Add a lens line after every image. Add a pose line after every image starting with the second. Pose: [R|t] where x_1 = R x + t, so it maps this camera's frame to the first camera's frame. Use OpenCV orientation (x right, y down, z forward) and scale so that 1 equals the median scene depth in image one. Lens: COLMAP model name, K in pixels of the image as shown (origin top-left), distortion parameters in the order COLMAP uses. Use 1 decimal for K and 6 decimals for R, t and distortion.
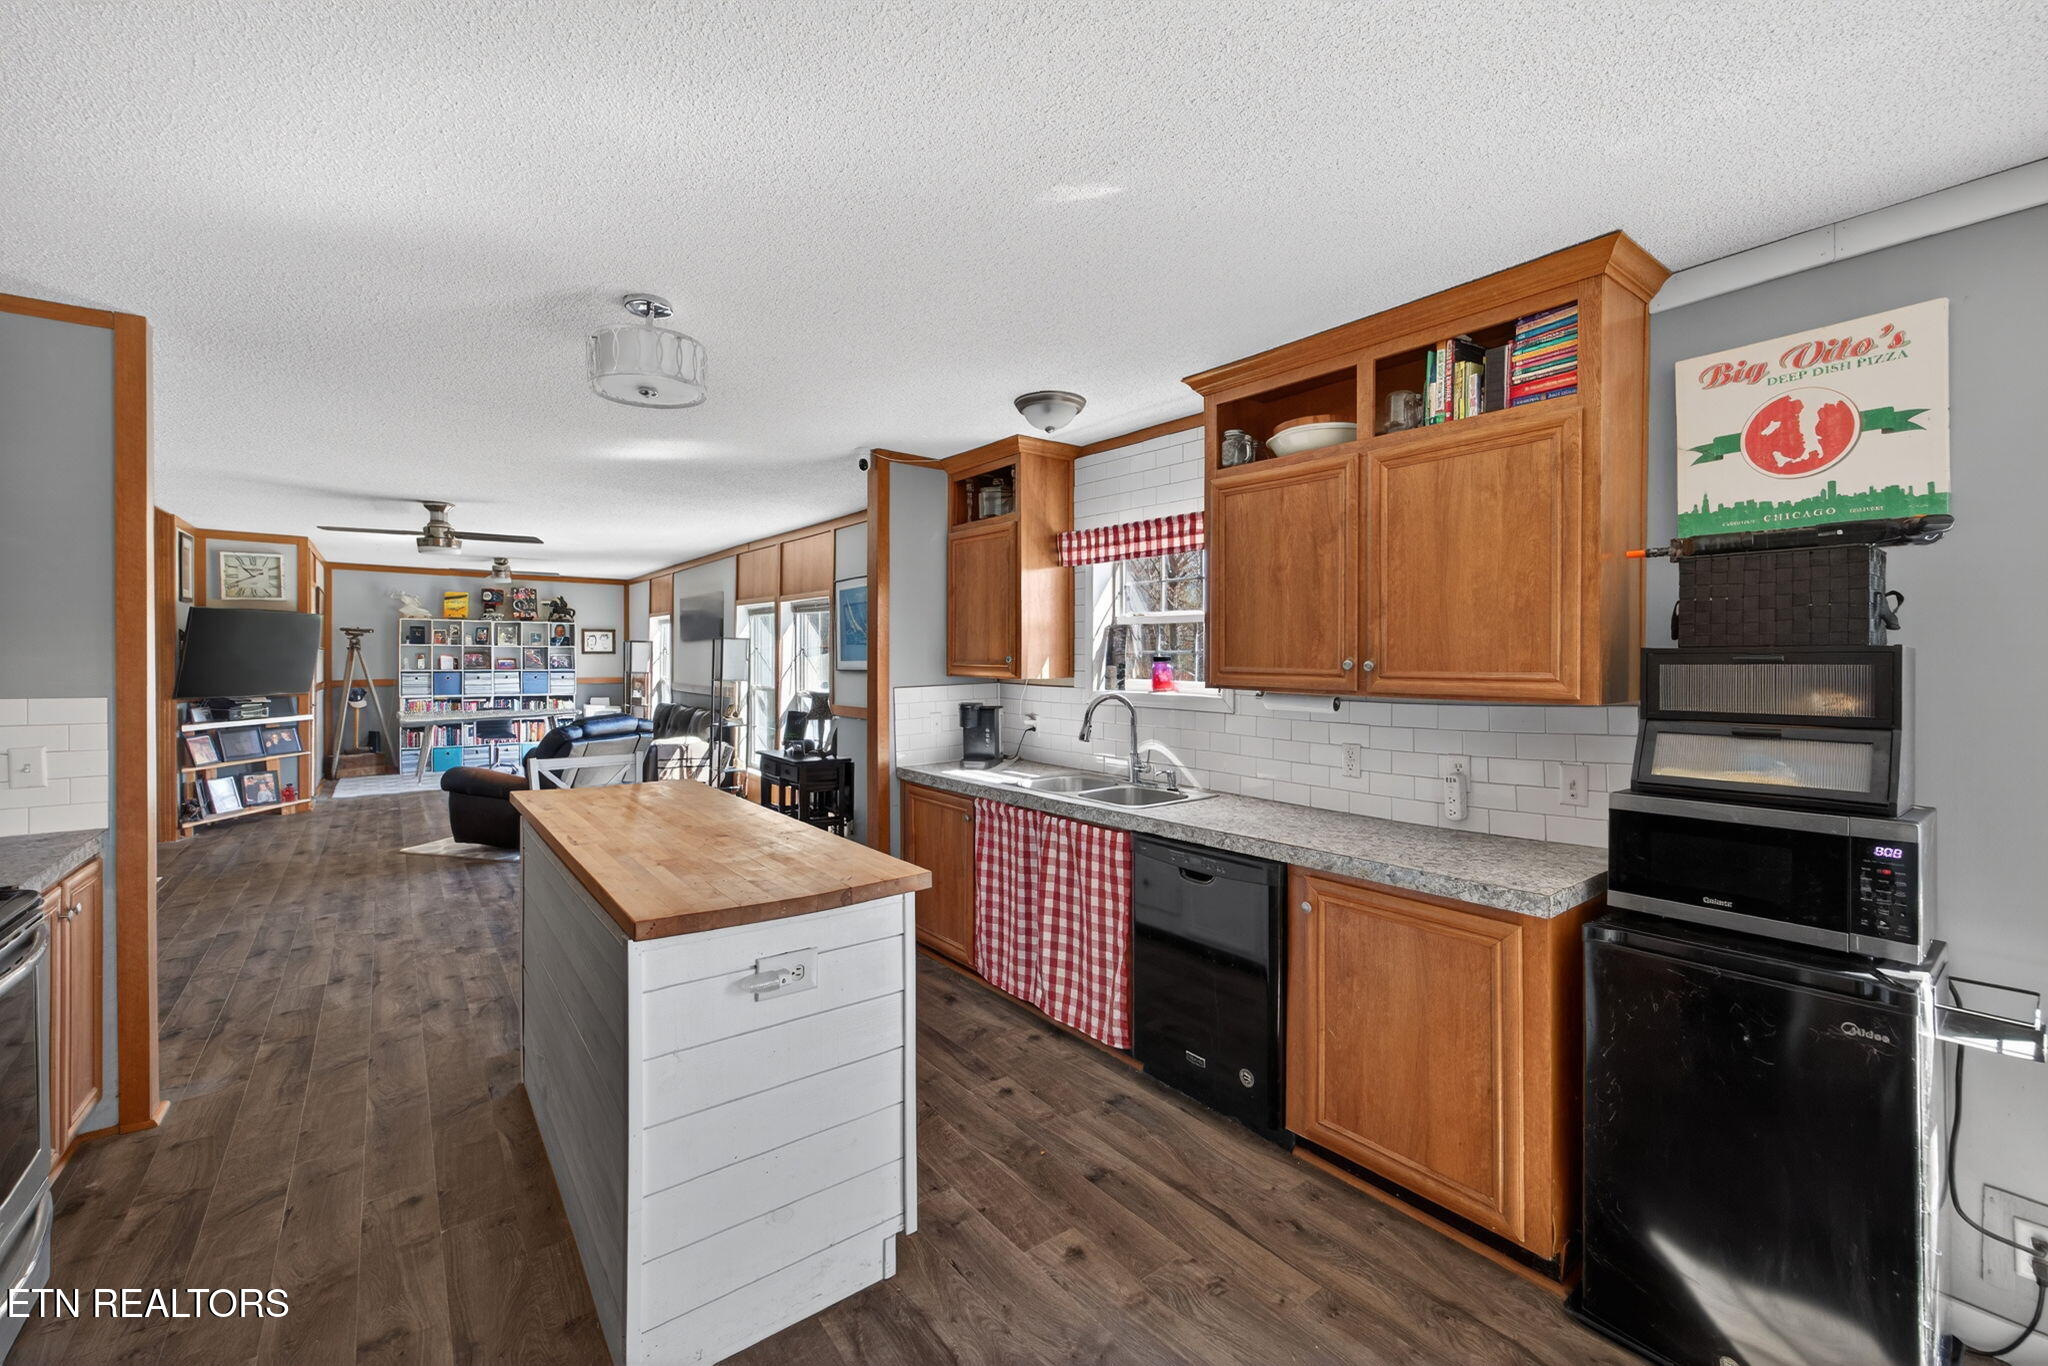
lens RADIAL K [[828.4, 0, 1025.0], [0, 828.4, 667.5], [0, 0, 1]] dist [-0.008632, -0.000114]
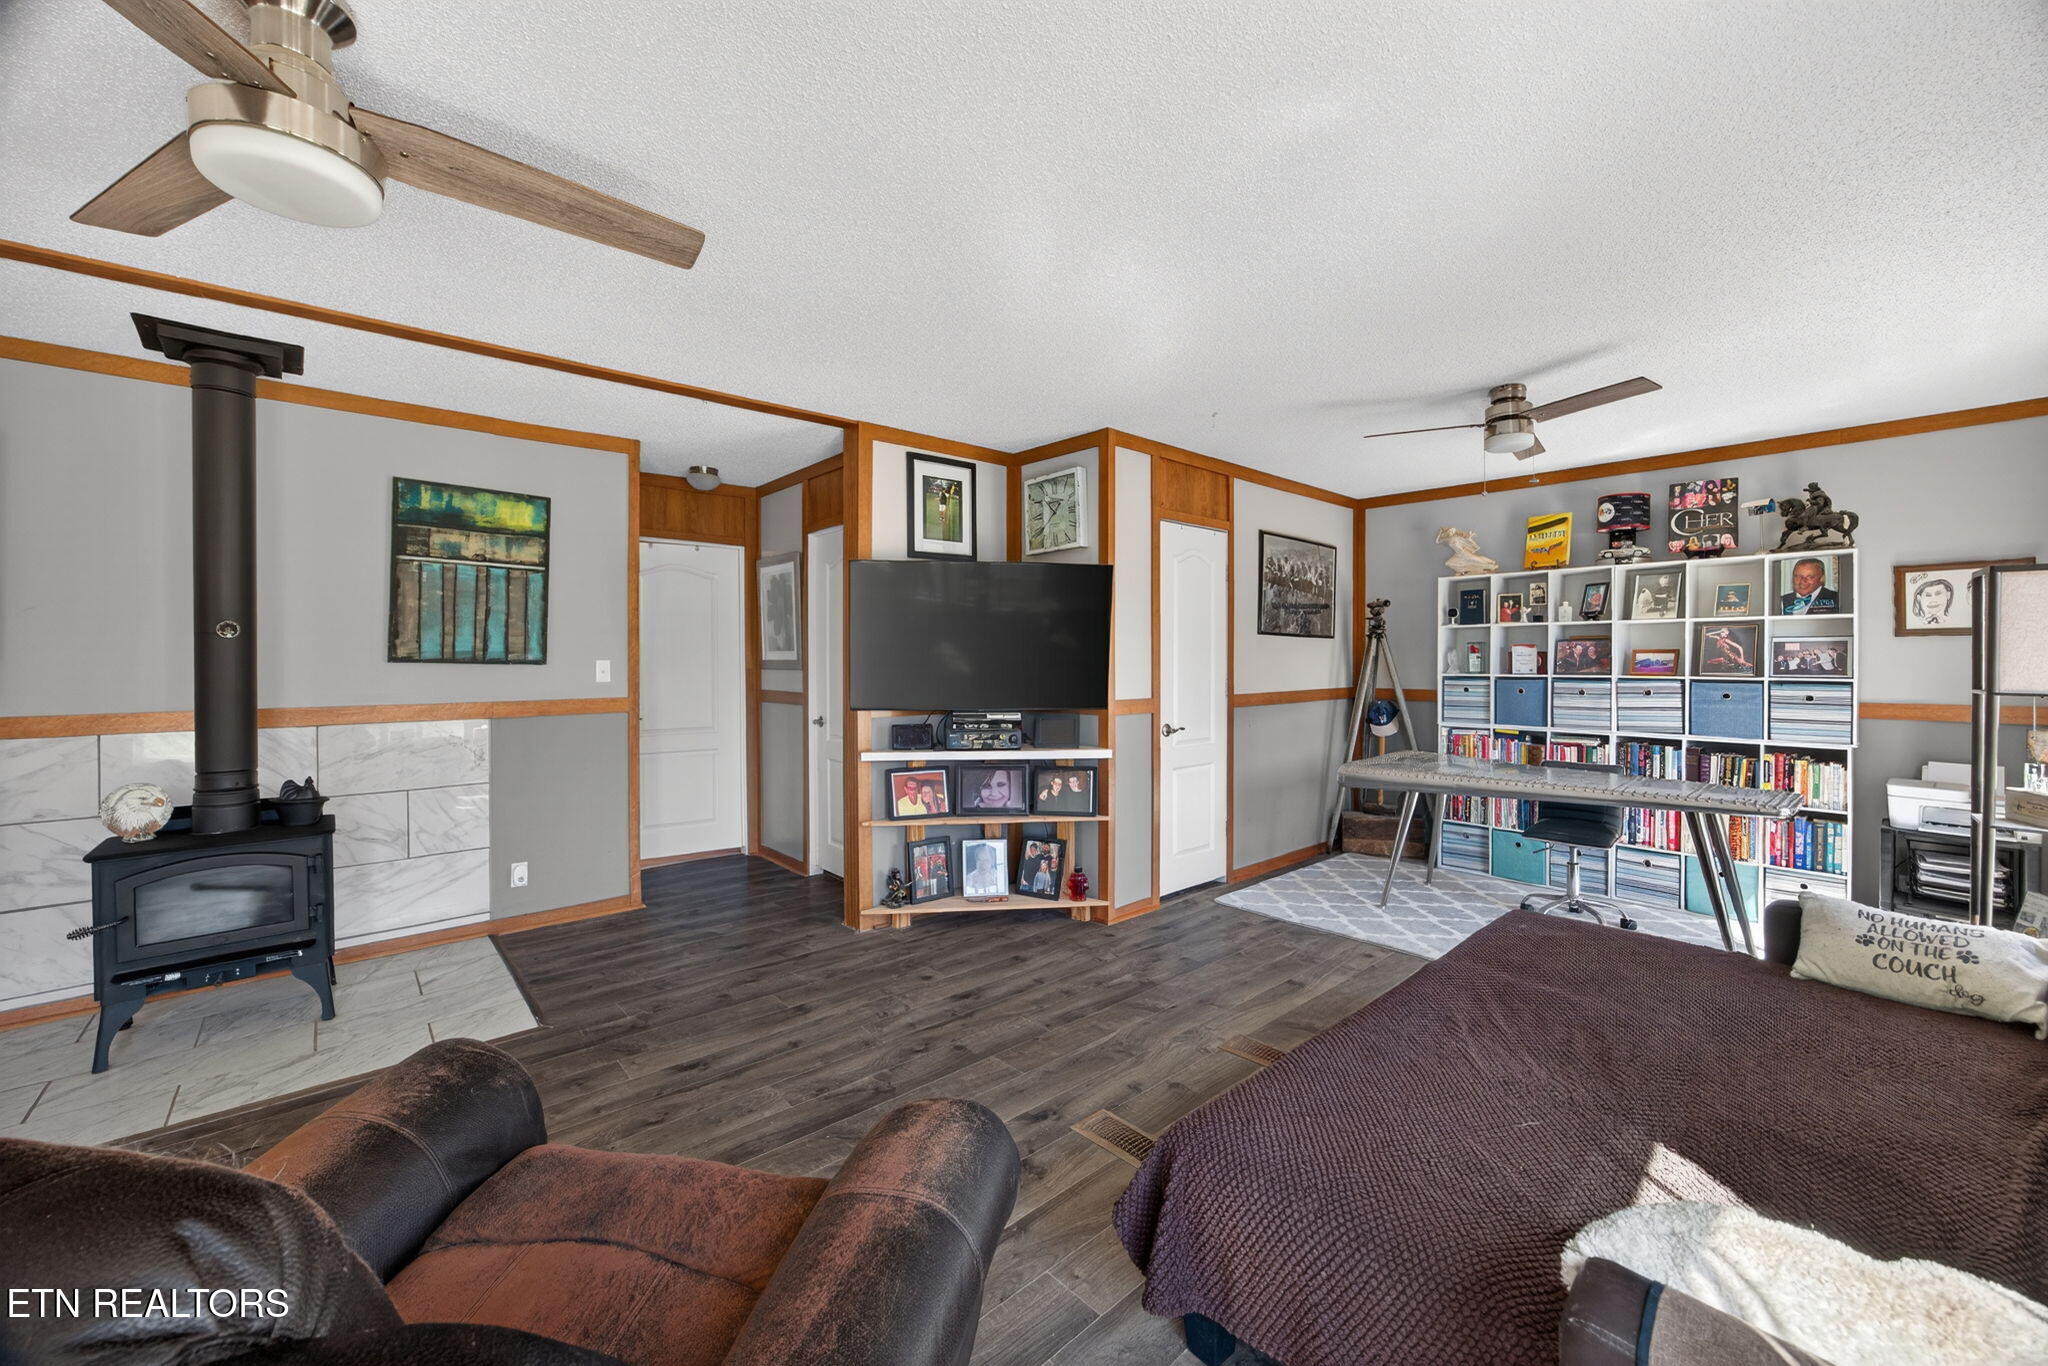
lens RADIAL K [[788.9, 0, 1027.0], [0, 788.9, 670.6], [0, 0, 1]] dist [-0.017495, 0.000481]
pose [[0.075599, 0.005396, -0.997124, -0.258203], [-0.013058, 0.999905, 0.004421, 0.002198], [0.997053, 0.012687, 0.075662, 0.669857]]
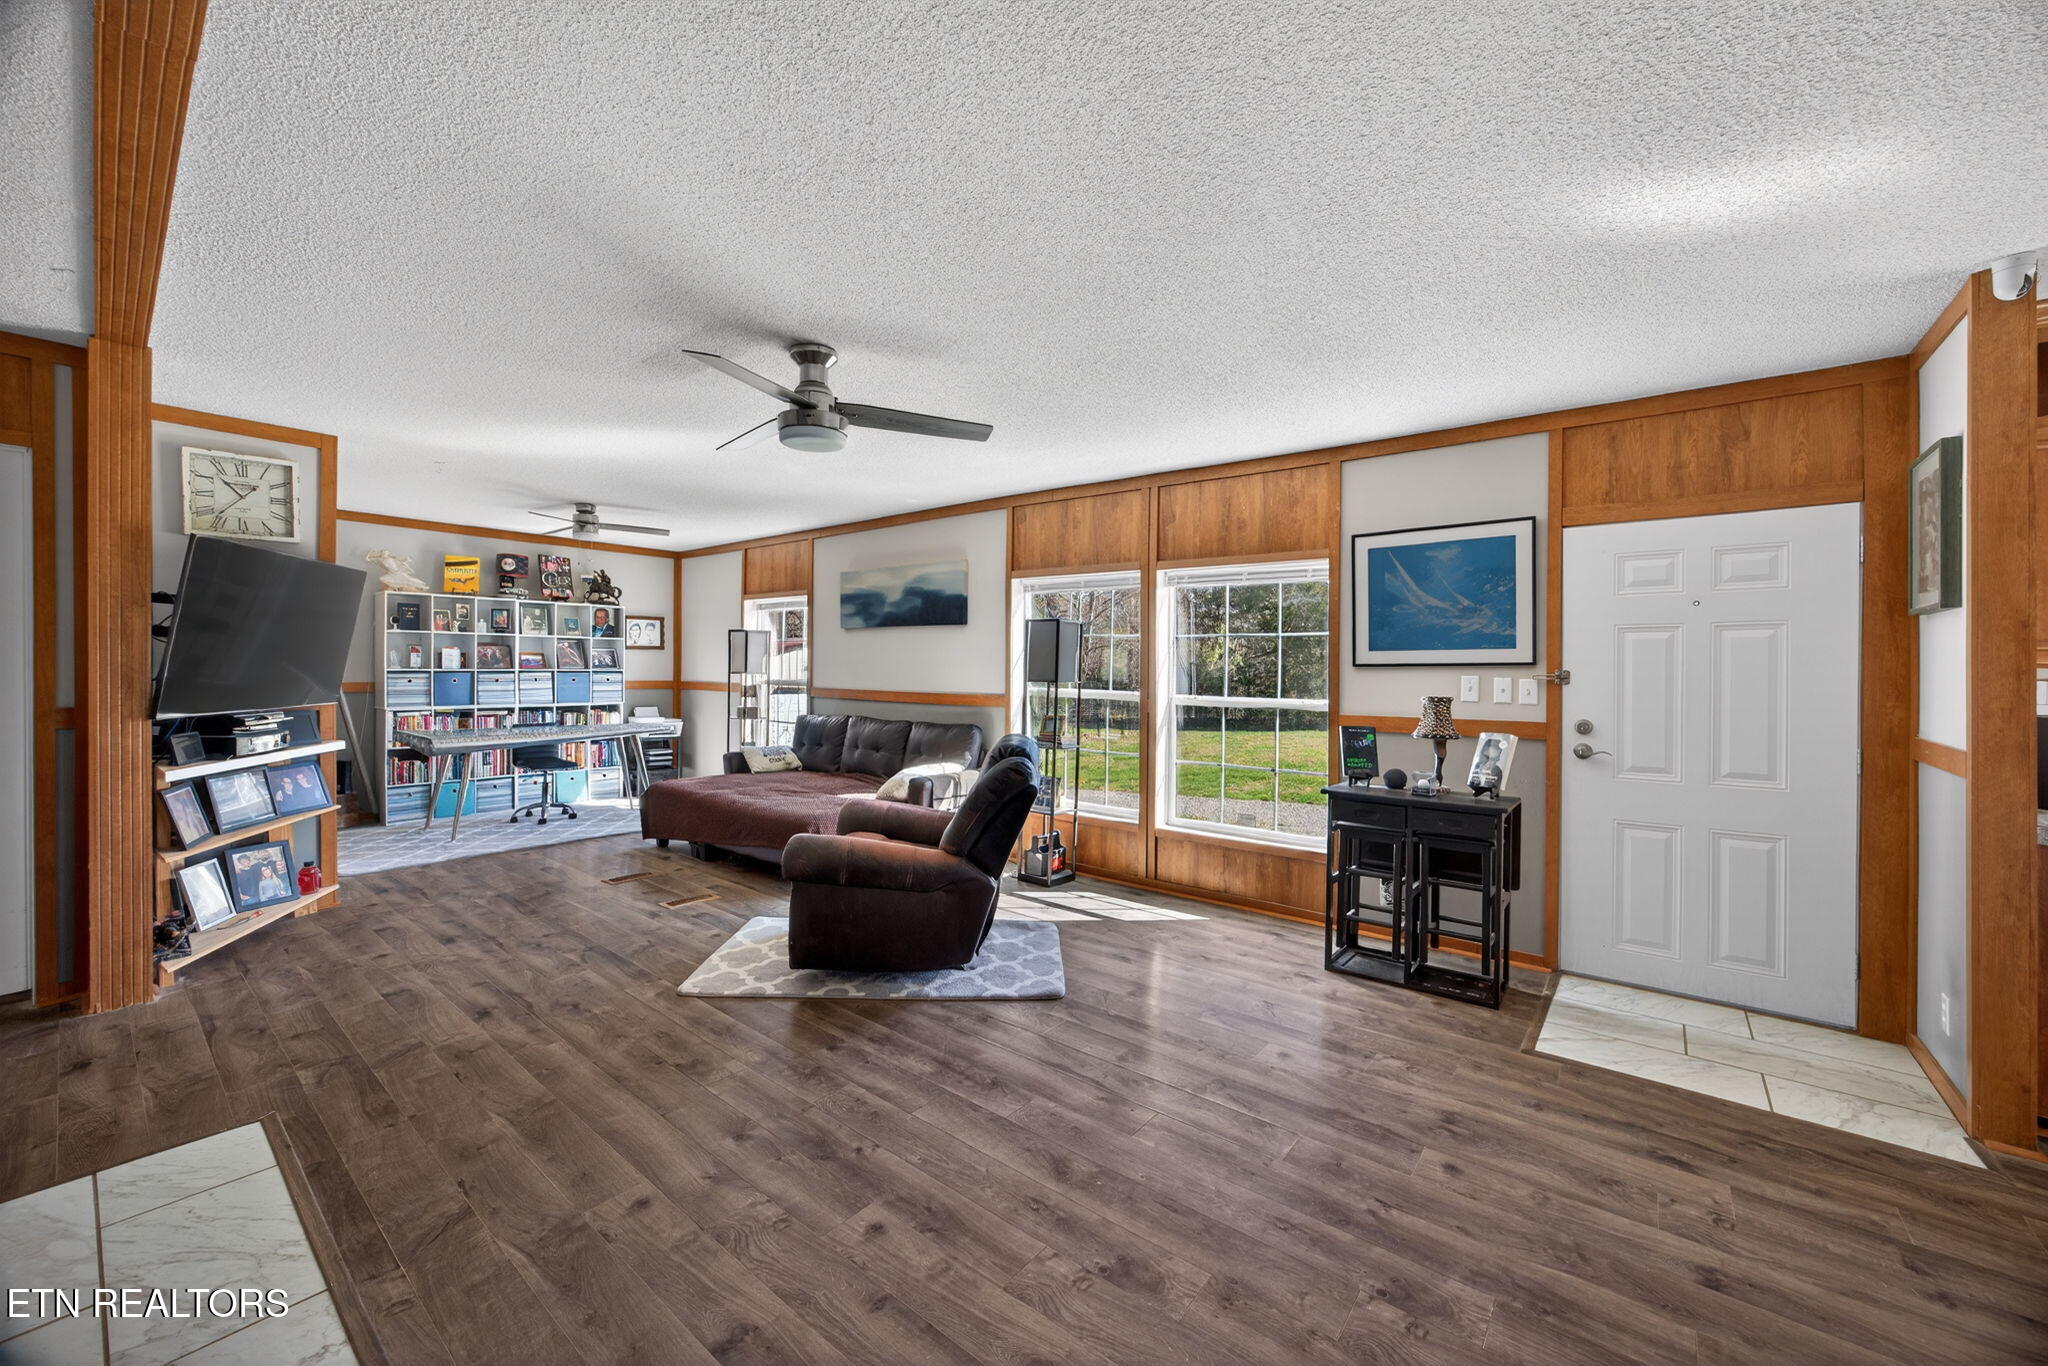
lens RADIAL K [[788.9, 0, 1020.2], [0, 788.9, 677.2], [0, 0, 1]] dist [-0.017495, 0.000481]
pose [[0.973913, 0.001095, 0.226920, -0.388182], [-0.001841, 0.999994, 0.003074, 0.006867], [-0.226915, -0.003412, 0.973909, 0.261693]]
